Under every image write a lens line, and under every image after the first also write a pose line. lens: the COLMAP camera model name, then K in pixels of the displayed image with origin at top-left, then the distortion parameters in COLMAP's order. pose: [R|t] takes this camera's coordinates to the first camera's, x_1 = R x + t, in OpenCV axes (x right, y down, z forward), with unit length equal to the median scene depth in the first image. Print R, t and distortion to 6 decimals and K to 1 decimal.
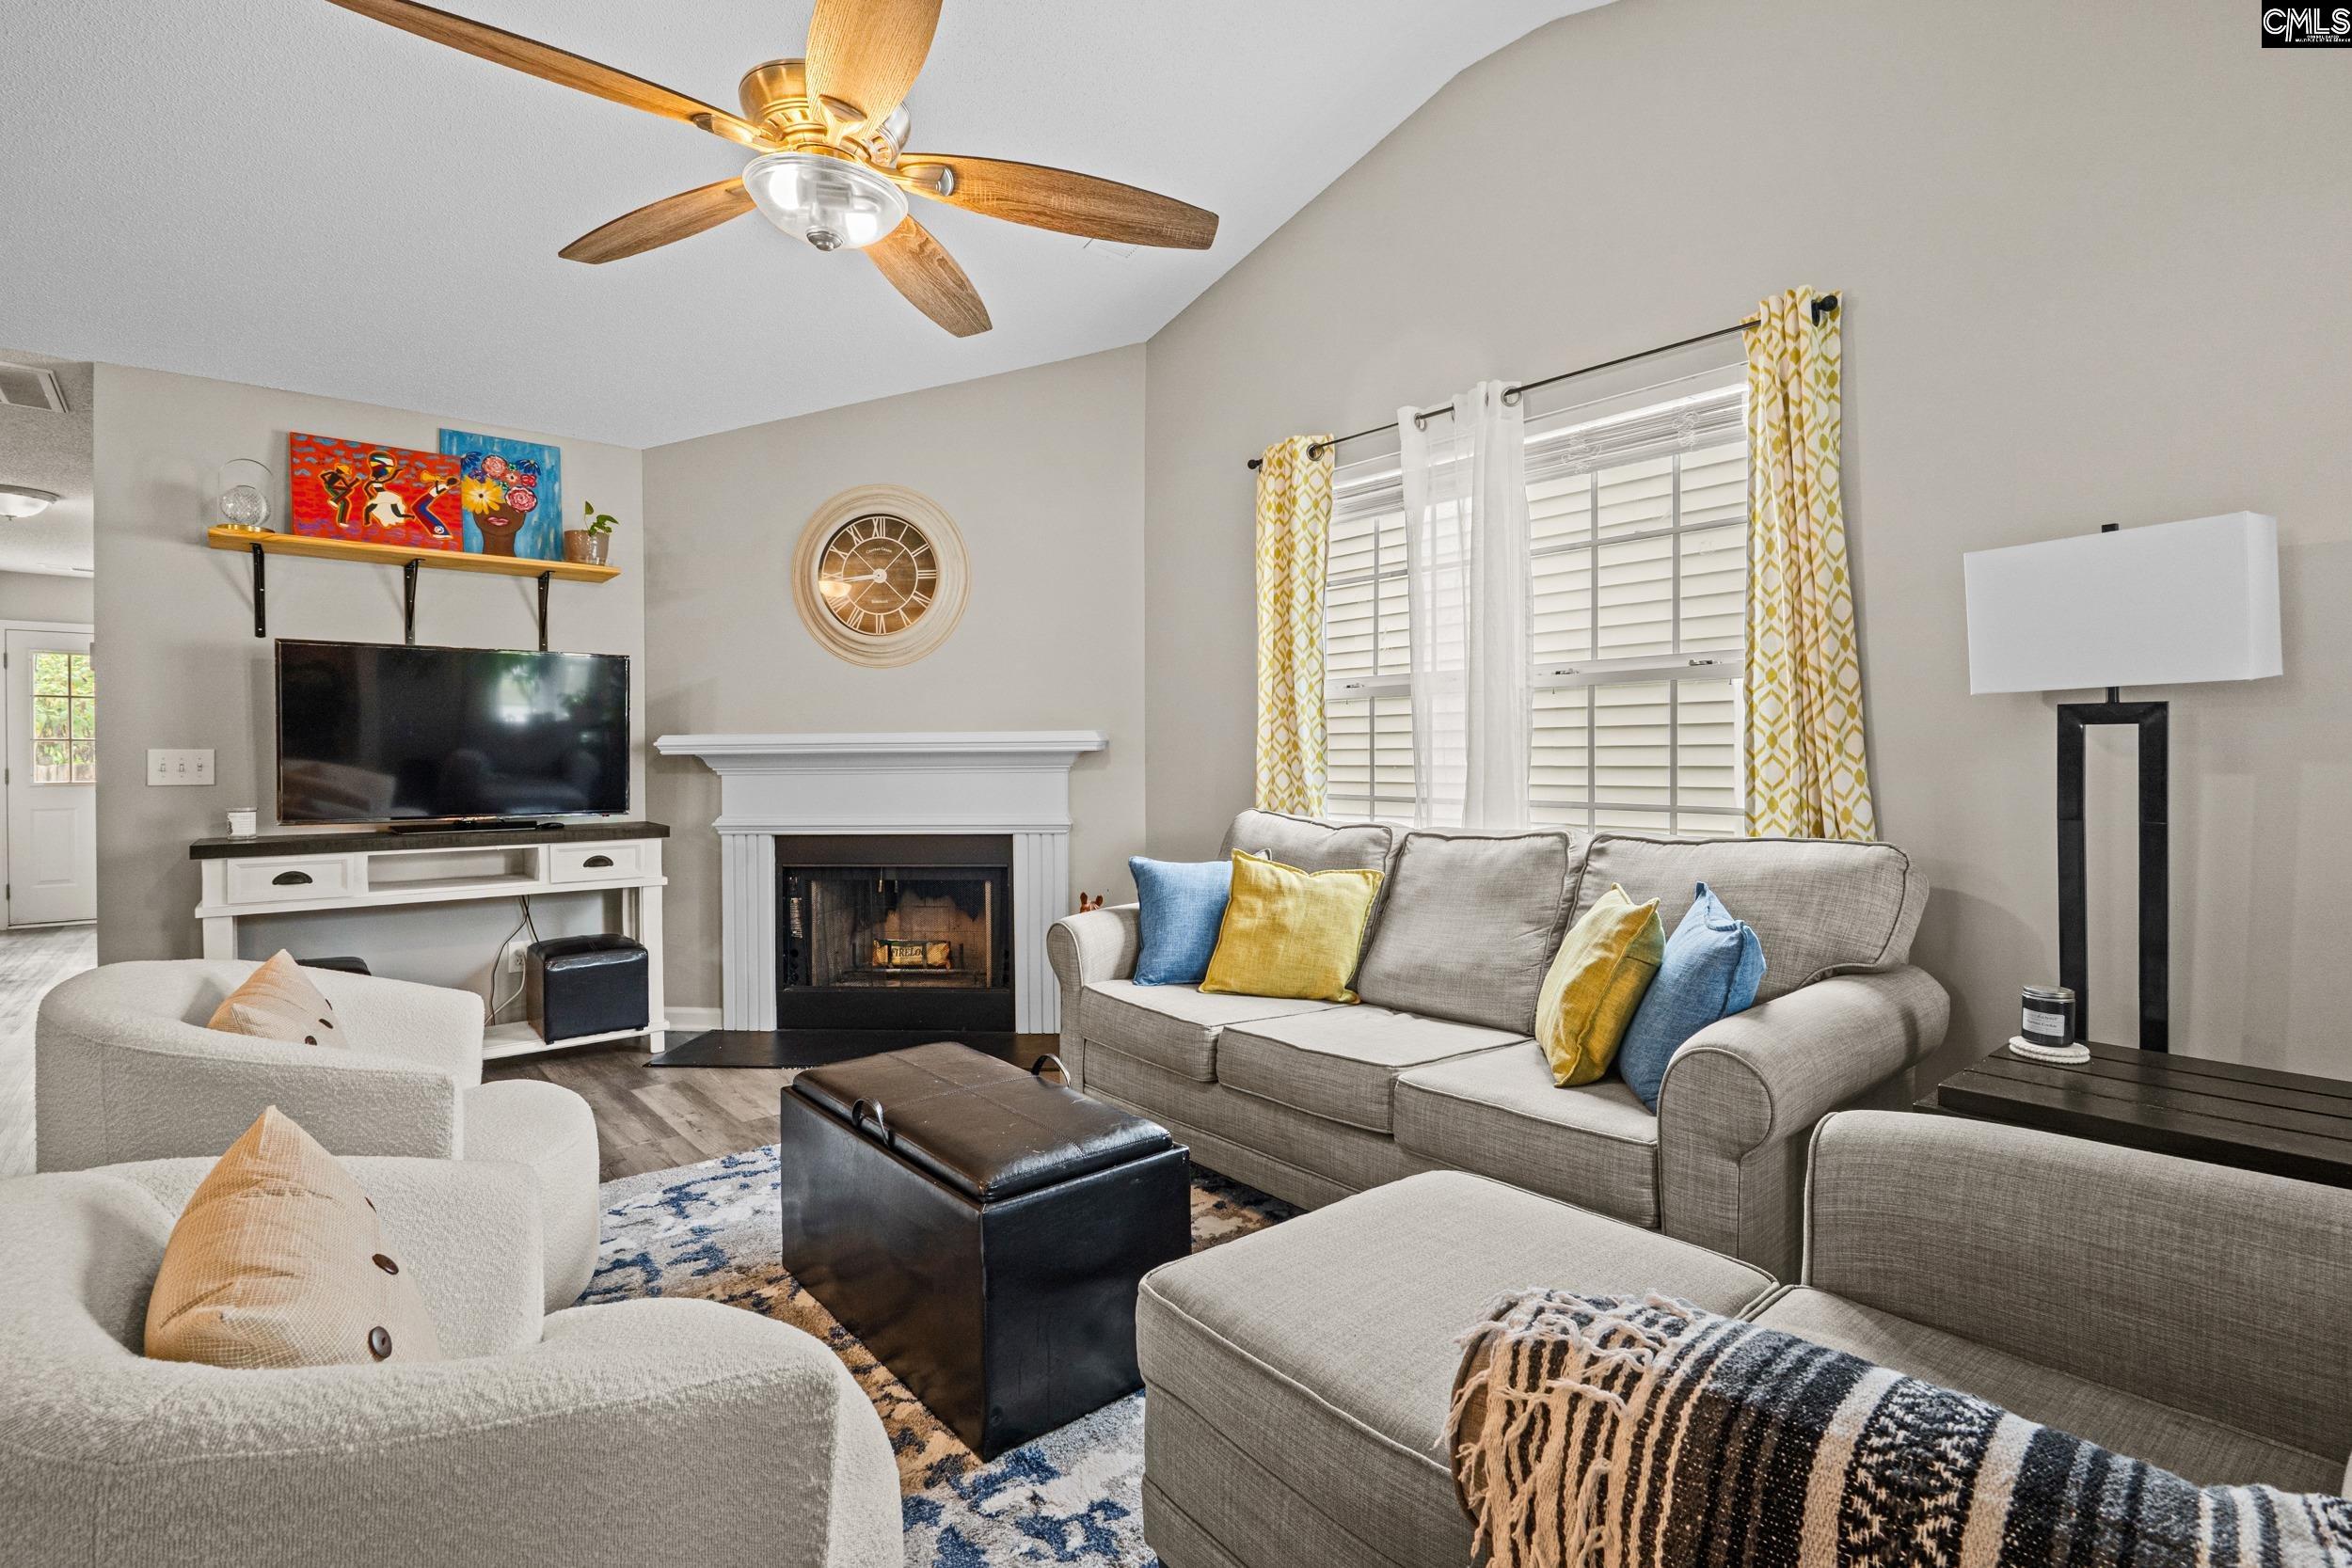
lens RADIAL K [[1082.2, 0, 1179.9], [0, 1082.2, 761.2], [0, 0, 1]] dist [-0.005033, -0.000047]
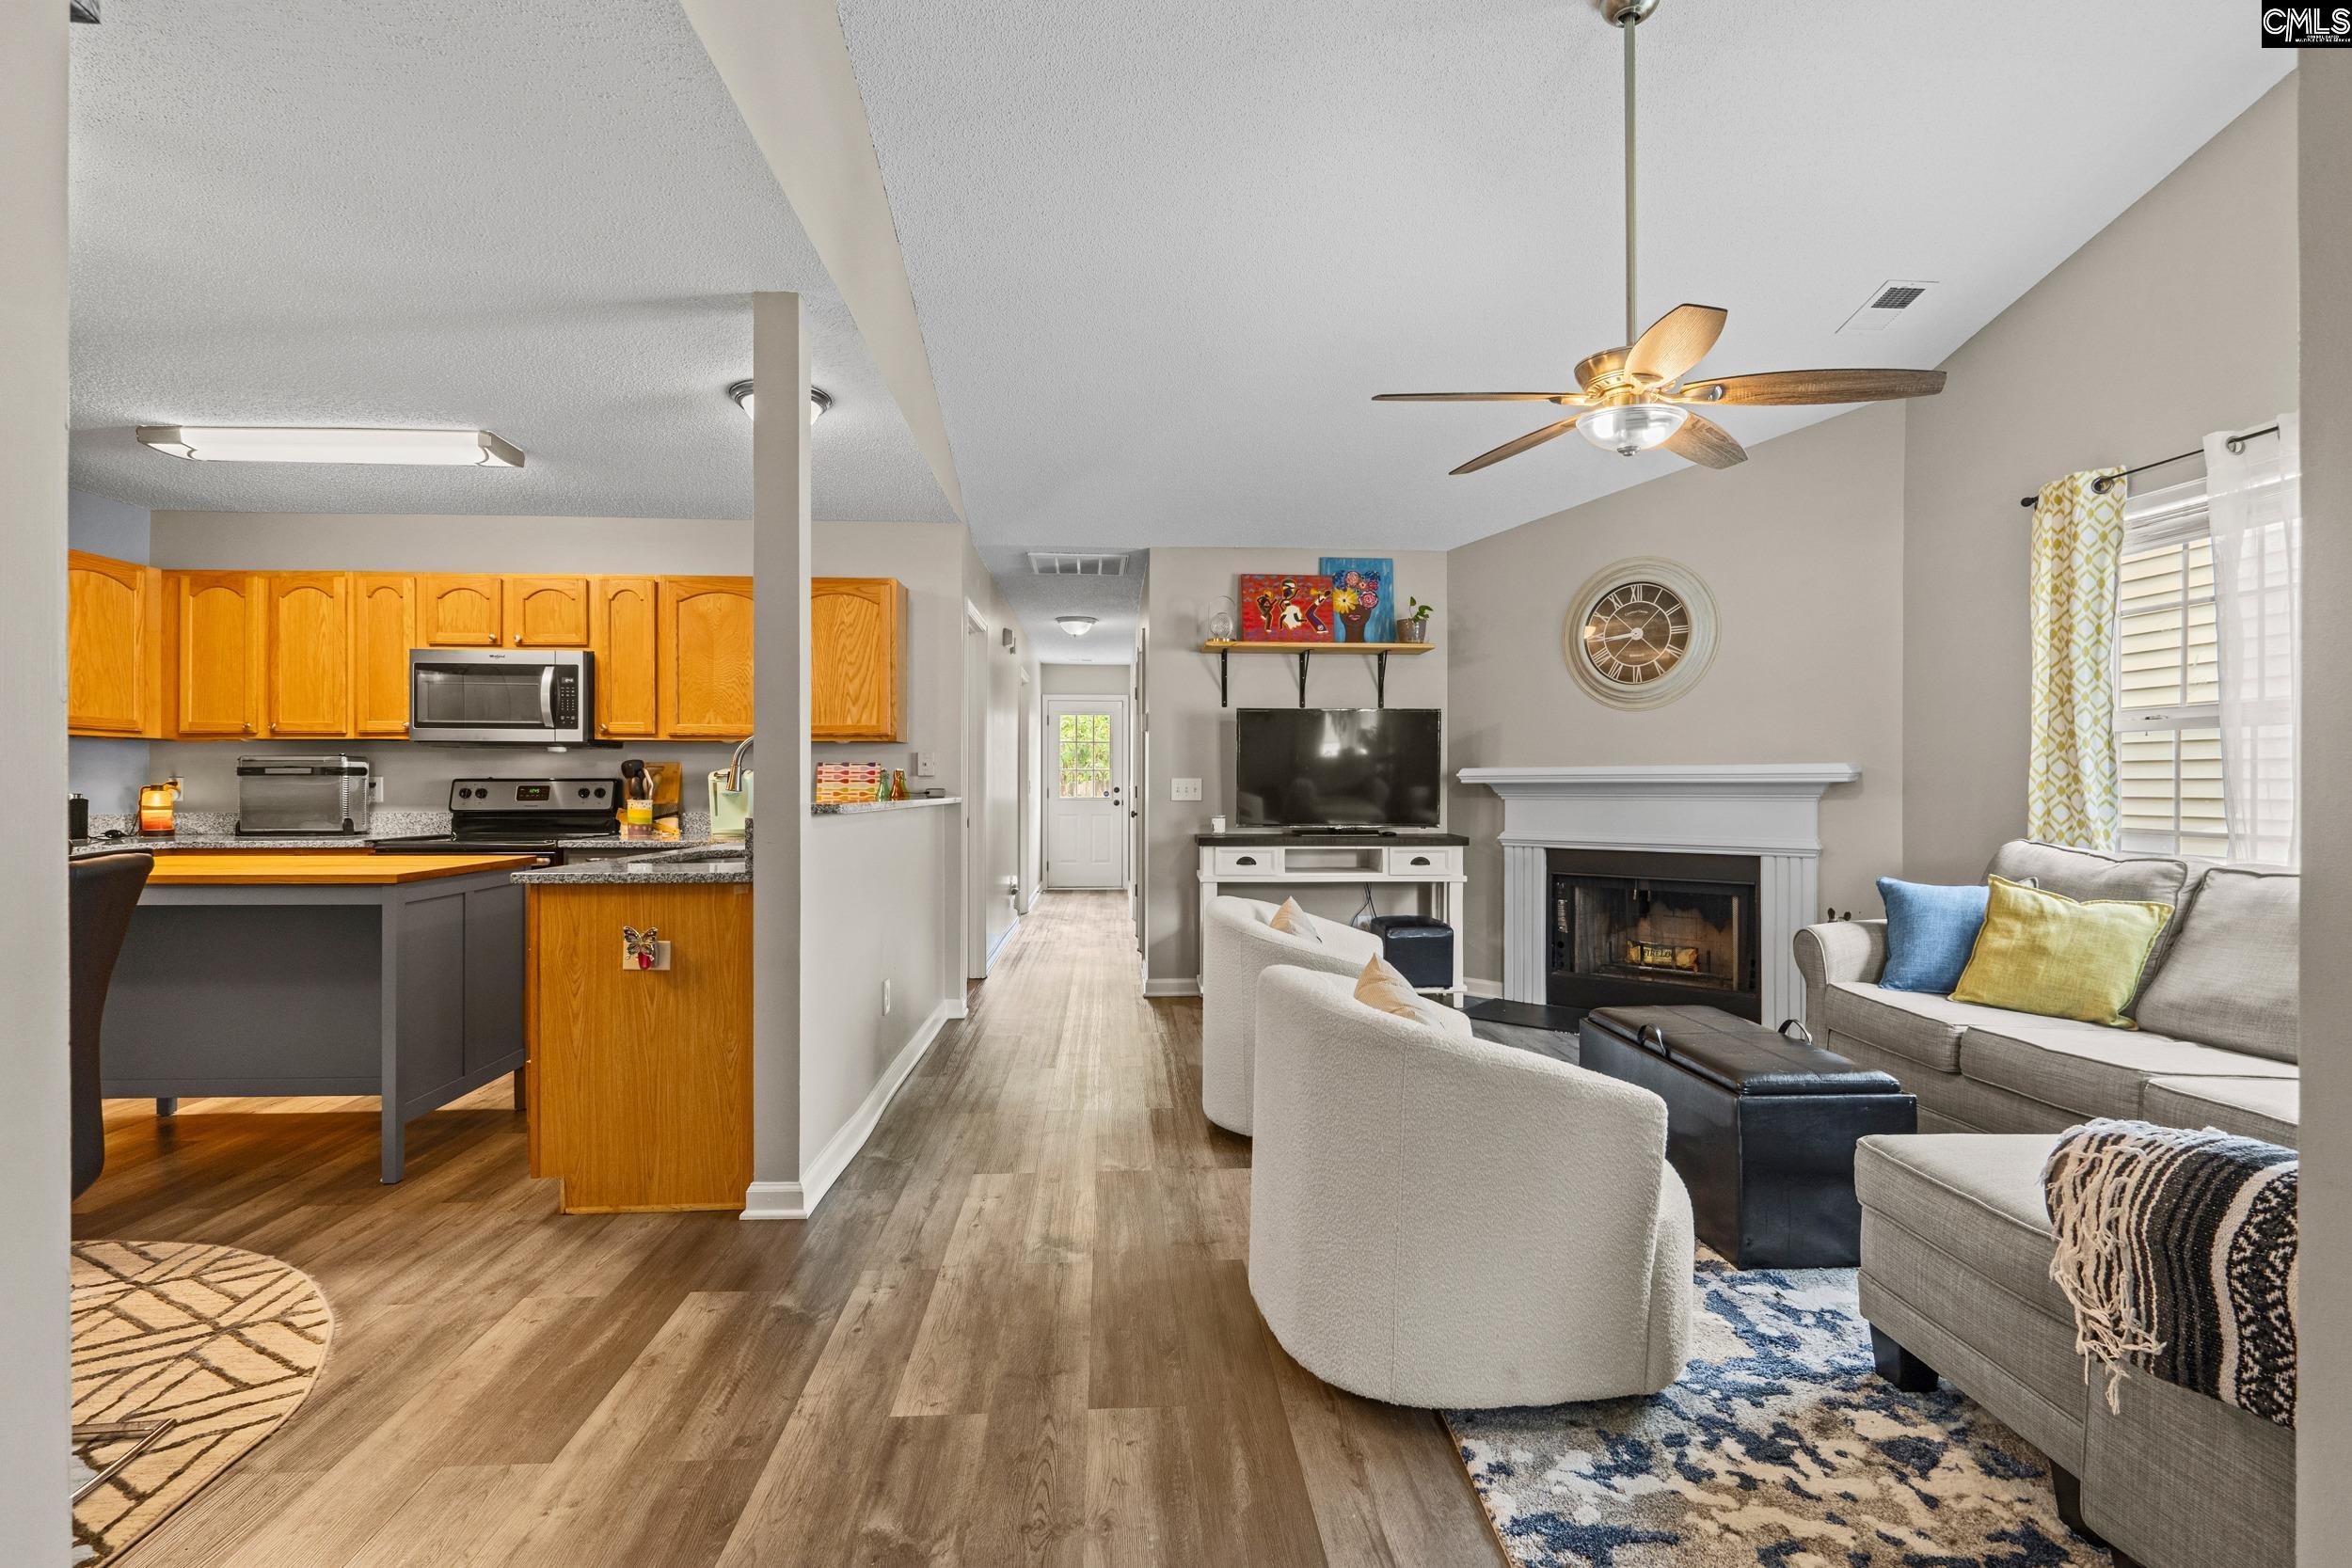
lens RADIAL K [[1082.2, 0, 1180.4], [0, 1082.2, 783.3], [0, 0, 1]] dist [-0.005033, -0.000047]
pose [[0.800402, 0.006132, -0.599432, 0.044165], [-0.007985, 0.999968, -0.000432, -0.003161], [0.599410, 0.005133, 0.800426, -0.322589]]
